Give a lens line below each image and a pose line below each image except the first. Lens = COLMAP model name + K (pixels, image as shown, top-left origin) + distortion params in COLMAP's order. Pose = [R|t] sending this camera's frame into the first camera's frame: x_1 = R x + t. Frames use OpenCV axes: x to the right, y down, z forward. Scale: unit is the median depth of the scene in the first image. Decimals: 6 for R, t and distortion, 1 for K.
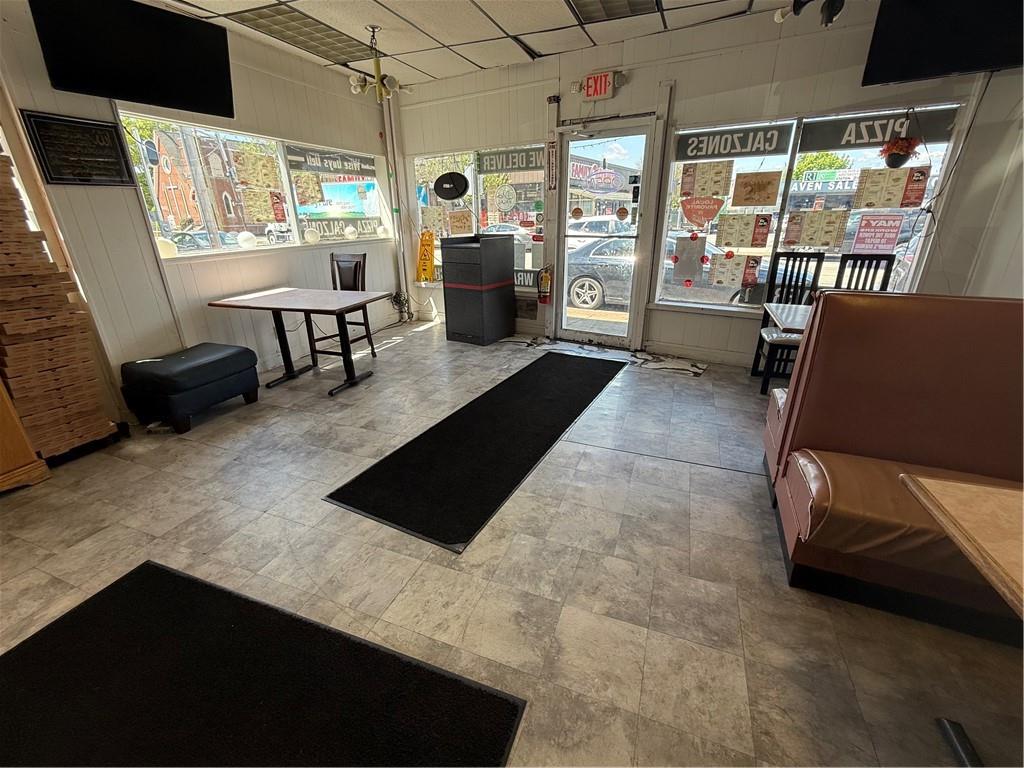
lens RADIAL K [[431.5, 0, 510.3], [0, 431.5, 382.8], [0, 0, 1]] dist [-0.000027, -0.000502]
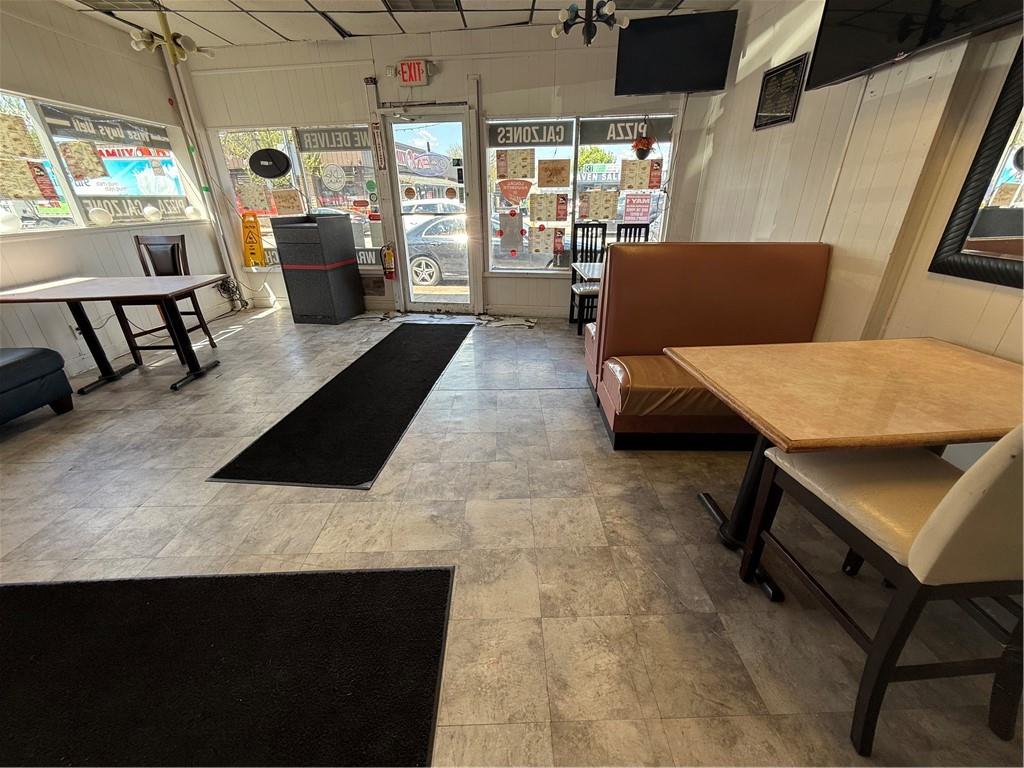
lens RADIAL K [[407.1, 0, 510.8], [0, 407.1, 380.8], [0, 0, 1]] dist [-0.000282, 0.000403]
pose [[0.923464, -0.152809, 0.351942, -0.057465], [0.136646, 0.988110, 0.070480, 0.048680], [-0.358527, -0.016994, 0.933365, -0.070903]]
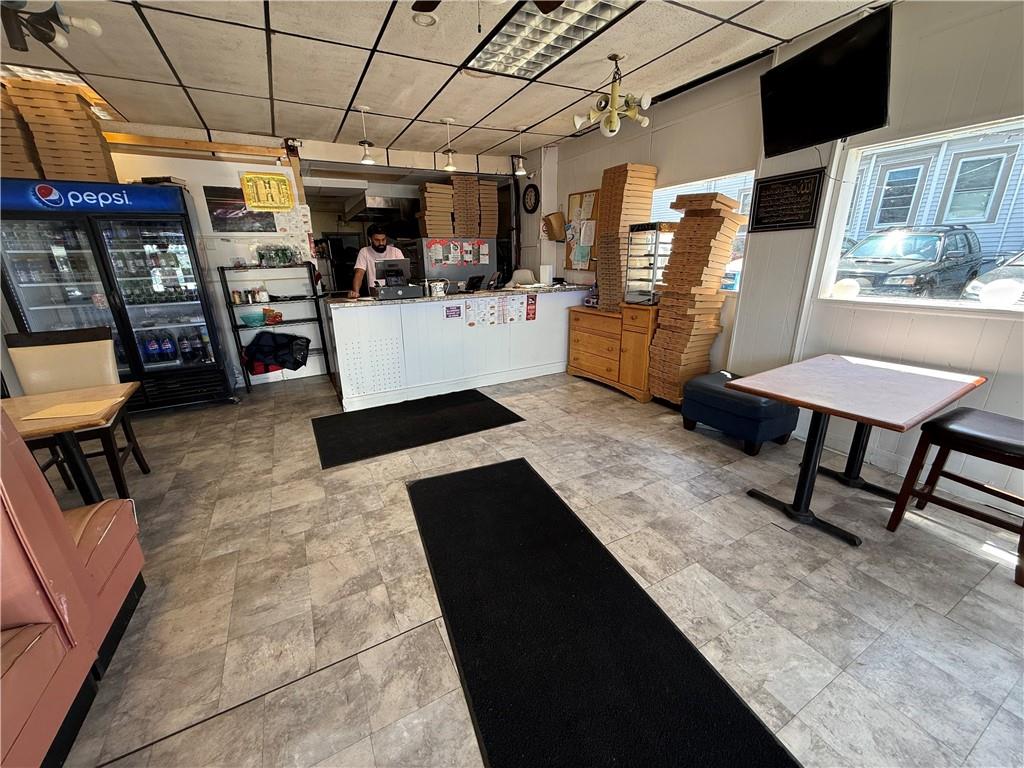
lens RADIAL K [[407.1, 0, 509.2], [0, 407.1, 387.6], [0, 0, 1]] dist [-0.000282, 0.000403]
pose [[-0.646238, 0.259134, -0.717792, 0.327122], [-0.252224, 0.815197, 0.521380, -0.399395], [0.720249, 0.517980, -0.461451, 0.962204]]
